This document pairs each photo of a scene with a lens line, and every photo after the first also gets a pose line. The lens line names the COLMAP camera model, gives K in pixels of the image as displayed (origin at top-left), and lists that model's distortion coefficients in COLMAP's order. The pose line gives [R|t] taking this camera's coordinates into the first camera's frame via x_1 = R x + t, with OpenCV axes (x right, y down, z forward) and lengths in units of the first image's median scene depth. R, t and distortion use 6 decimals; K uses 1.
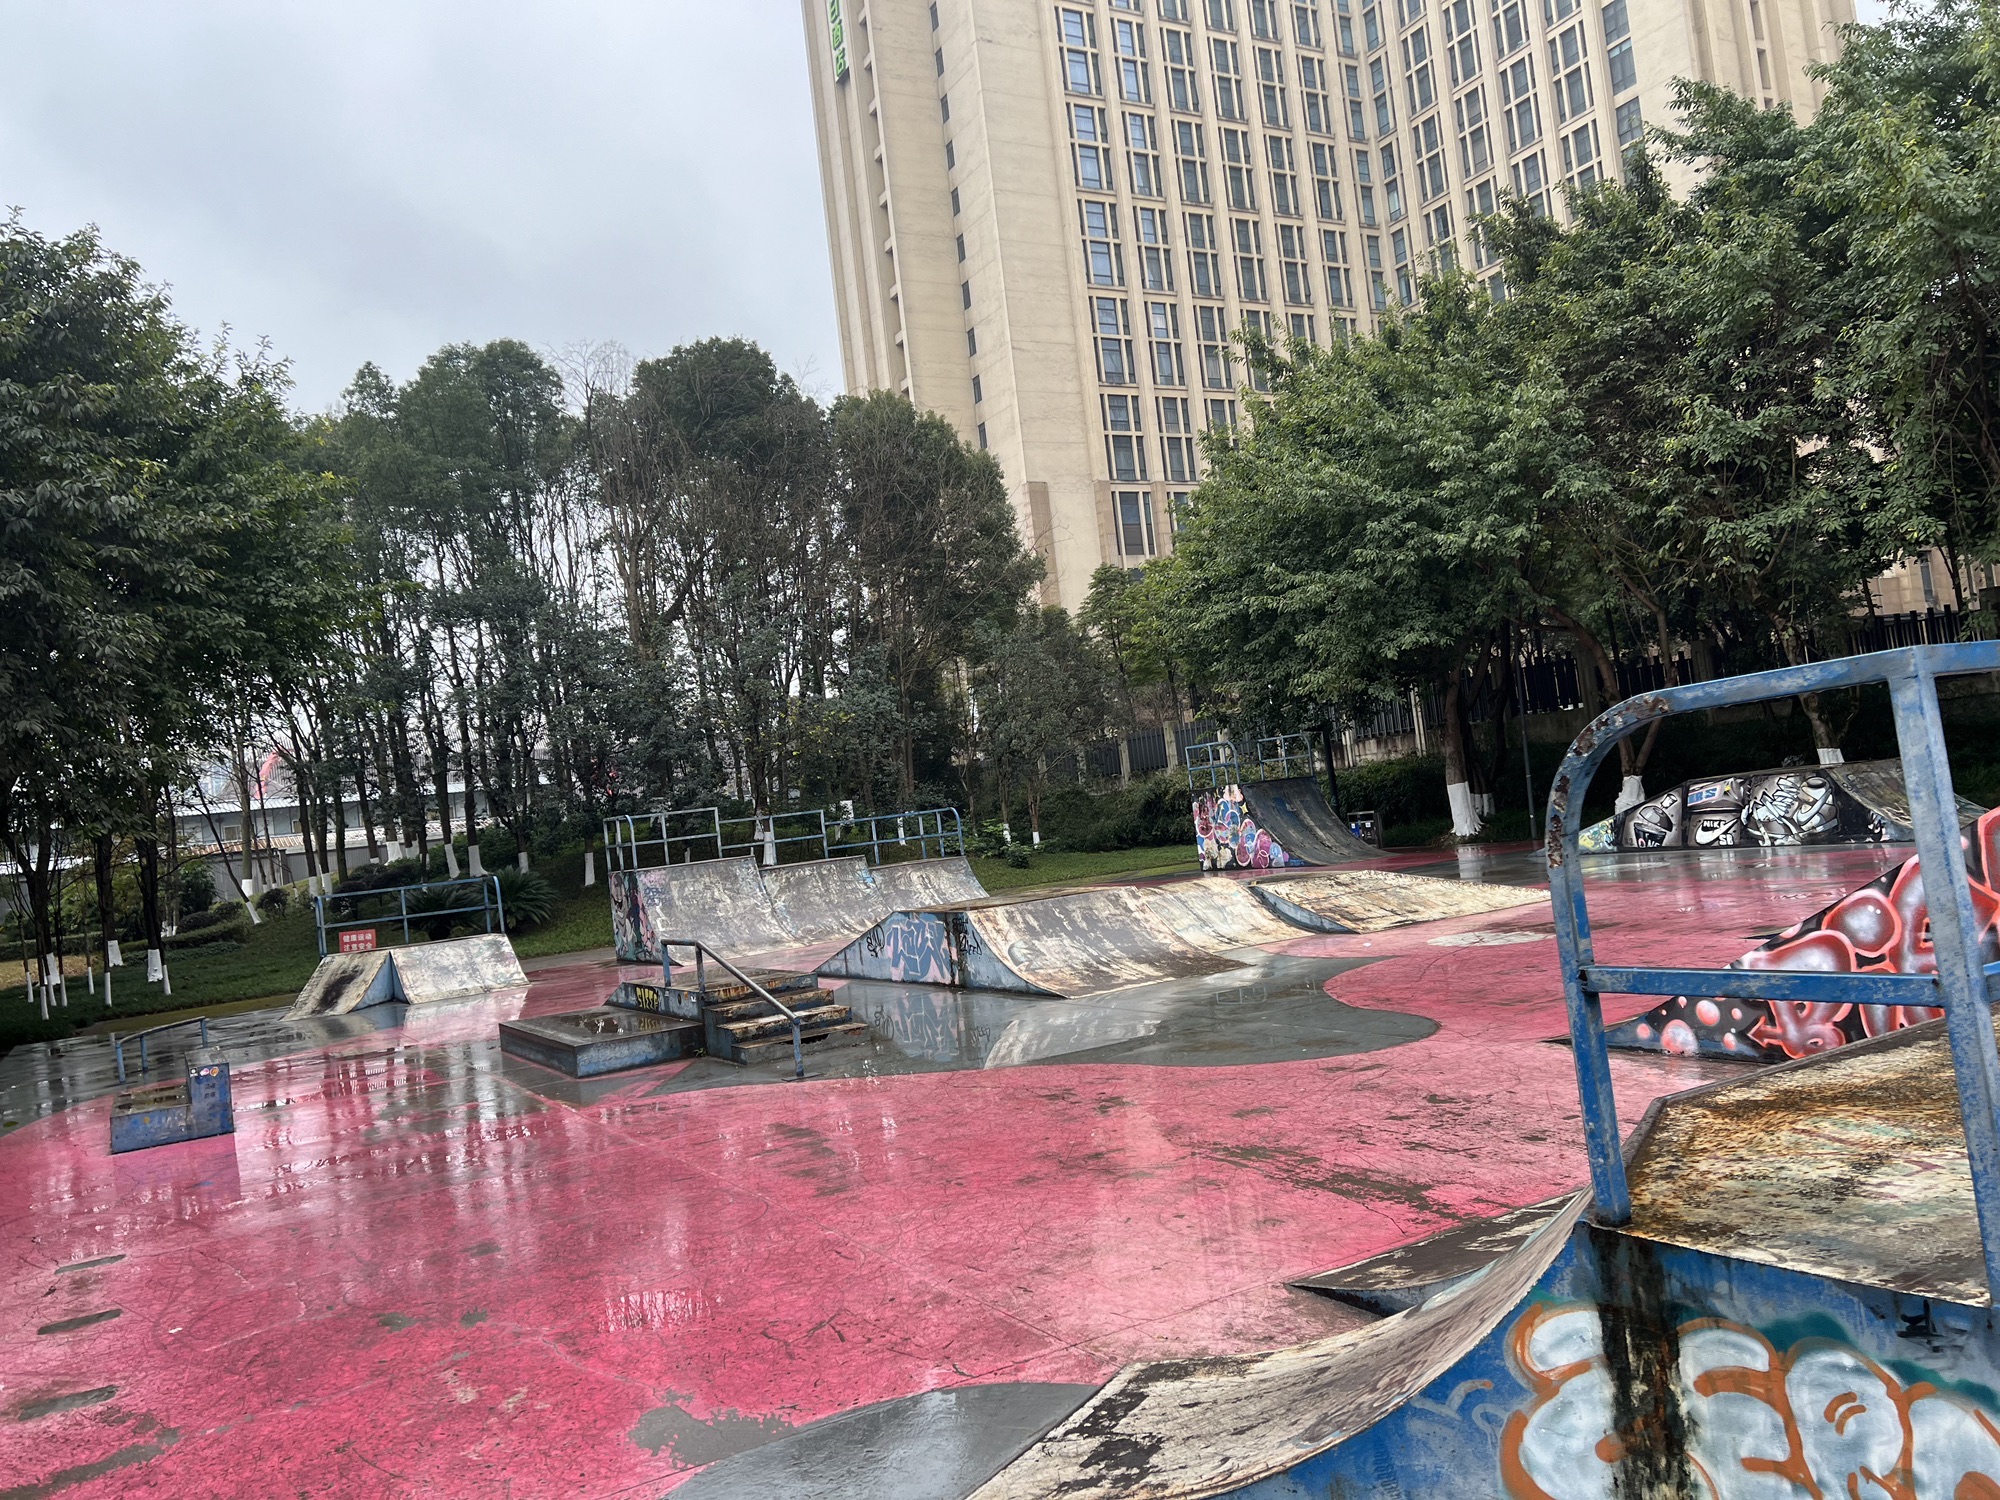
lens RADIAL K [[1502.8, 0, 1007.7], [0, 1502.8, 740.4], [0, 0, 1]] dist [0.077148, -0.075064]
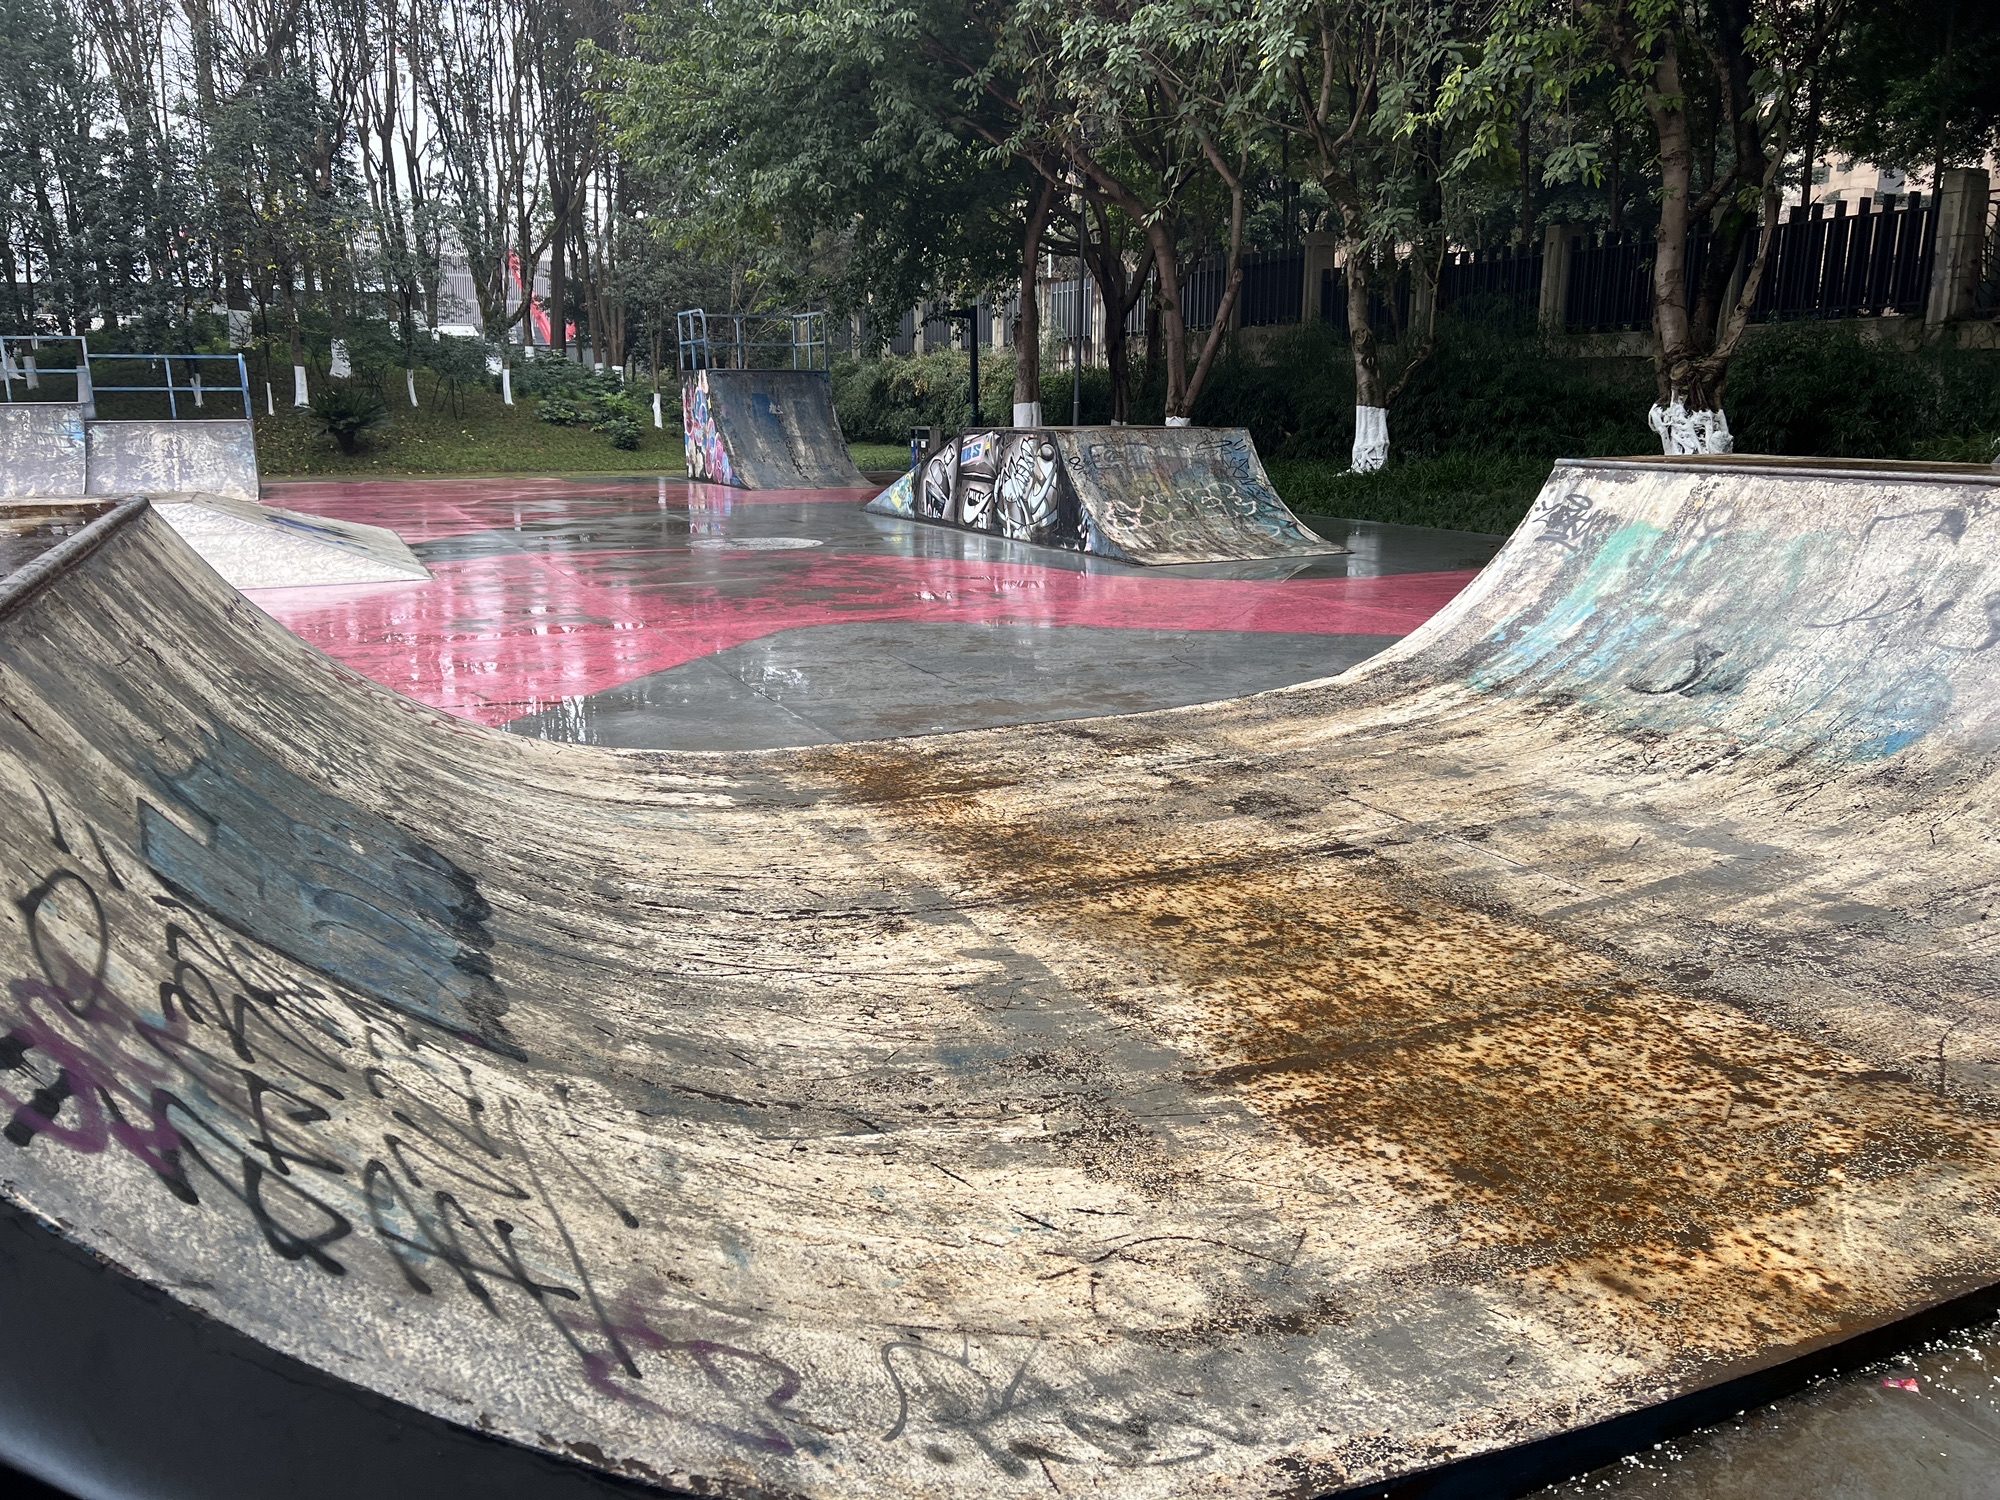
lens RADIAL K [[1502.8, 0, 1007.8], [0, 1502.8, 744.0], [0, 0, 1]] dist [0.077148, -0.075064]
pose [[0.989642, 0.128434, -0.064133, 0.482817], [-0.105573, 0.953855, 0.281097, -0.028910], [0.097276, -0.271415, 0.957534, 0.280184]]
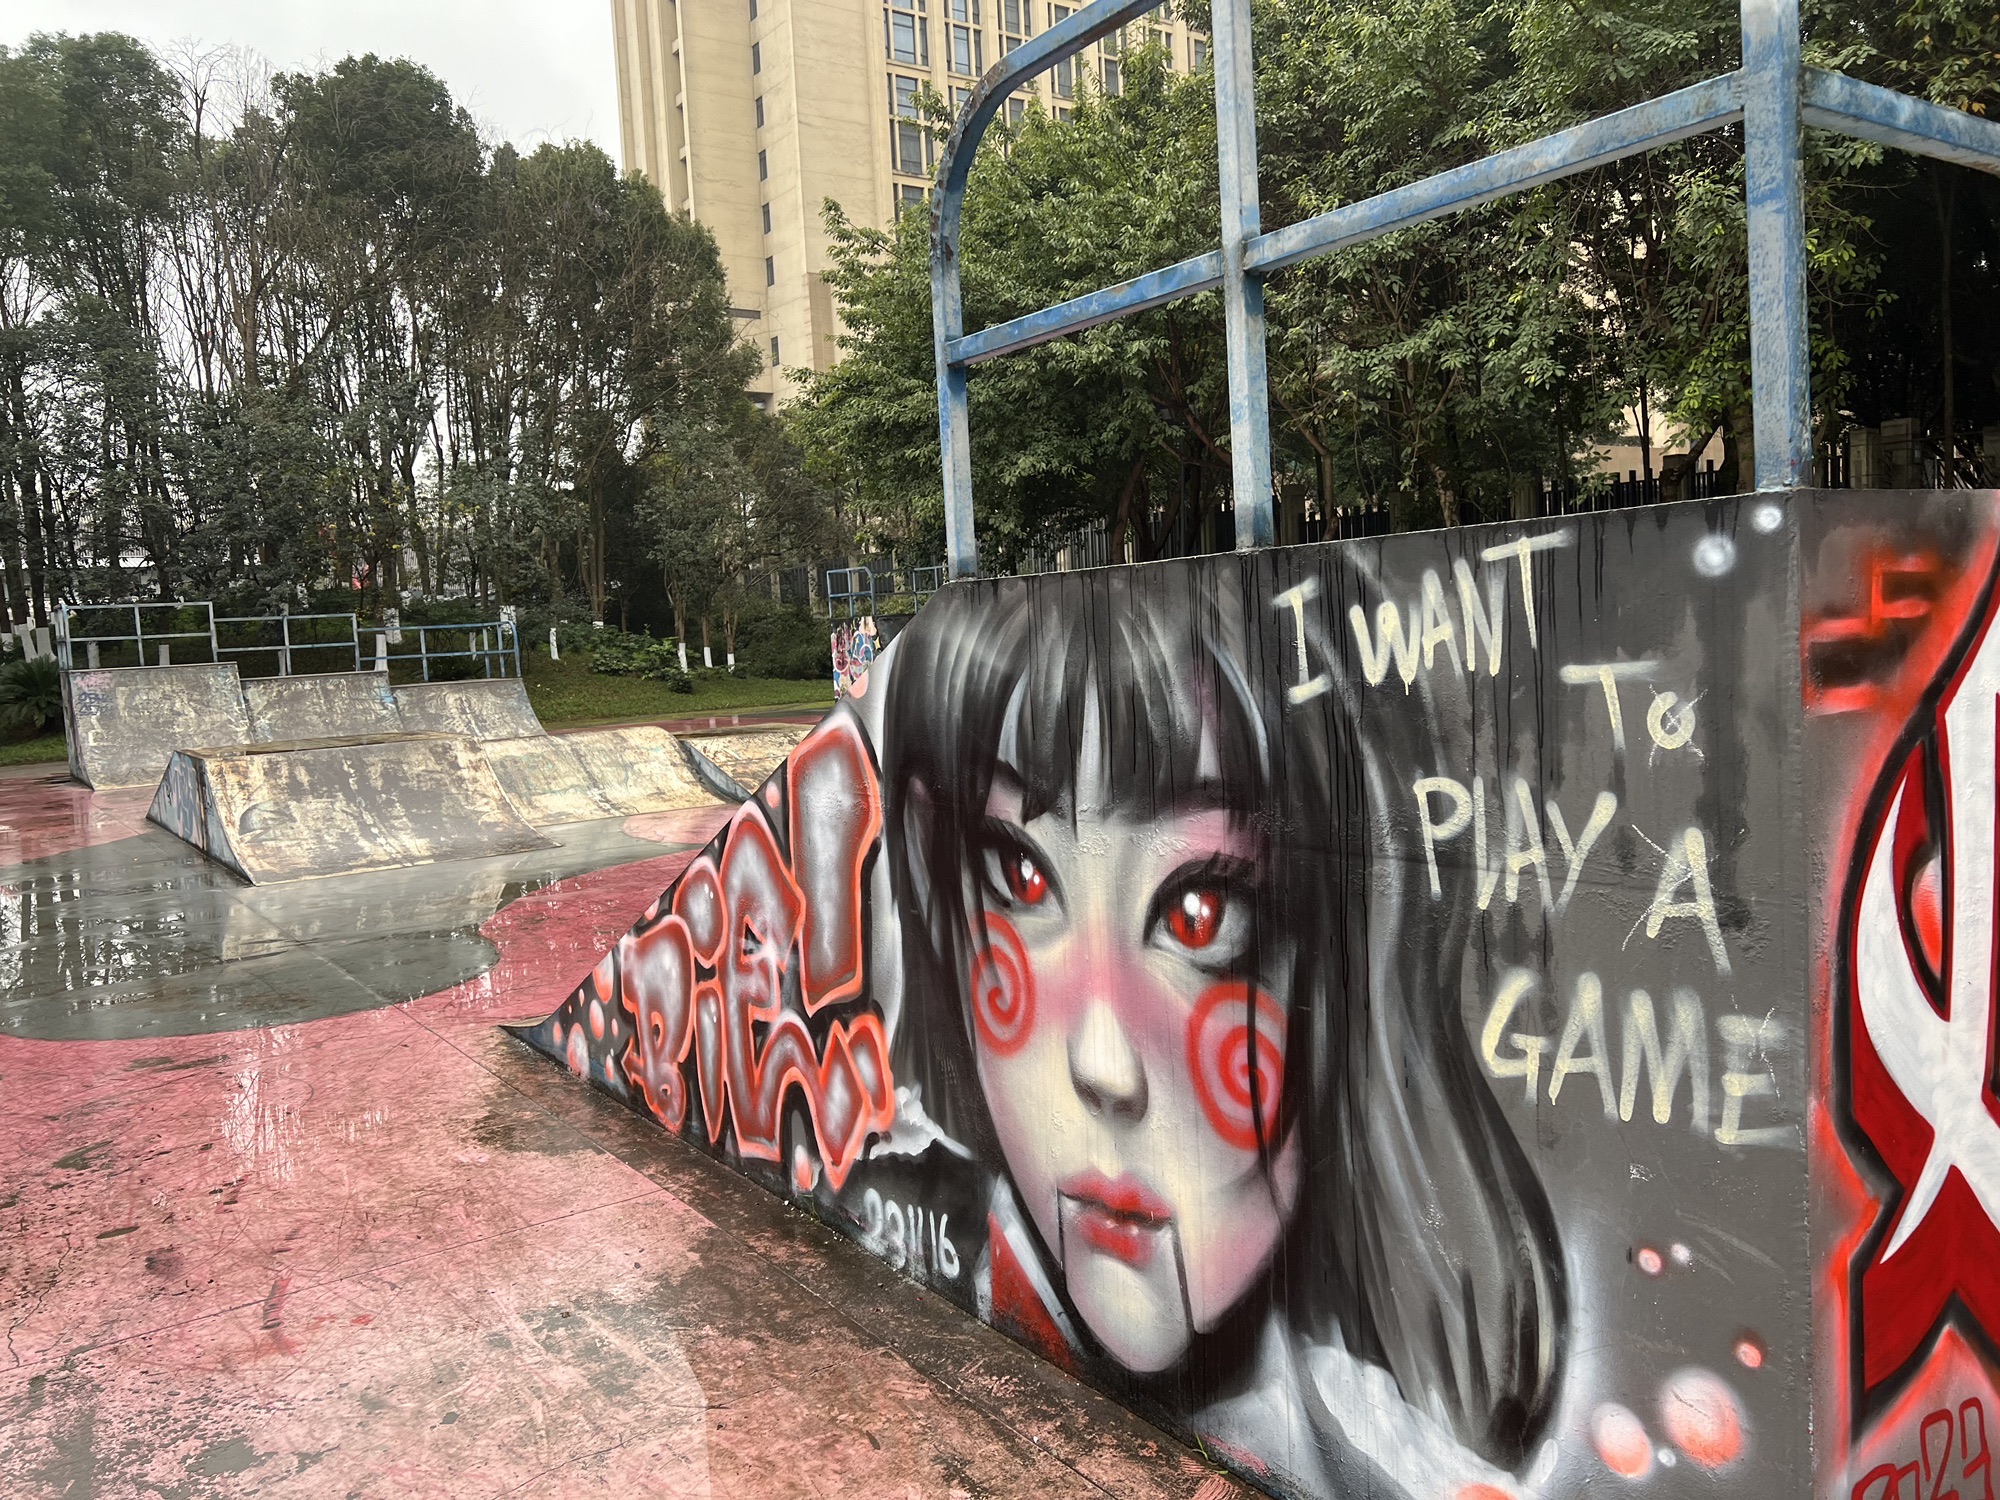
lens RADIAL K [[1502.8, 0, 1004.6], [0, 1502.8, 729.4], [0, 0, 1]] dist [0.077148, -0.075064]
pose [[0.993188, 0.055885, 0.102244, 0.181147], [-0.066861, 0.991978, 0.107284, -0.006779], [-0.095428, -0.113390, 0.988957, 0.120779]]
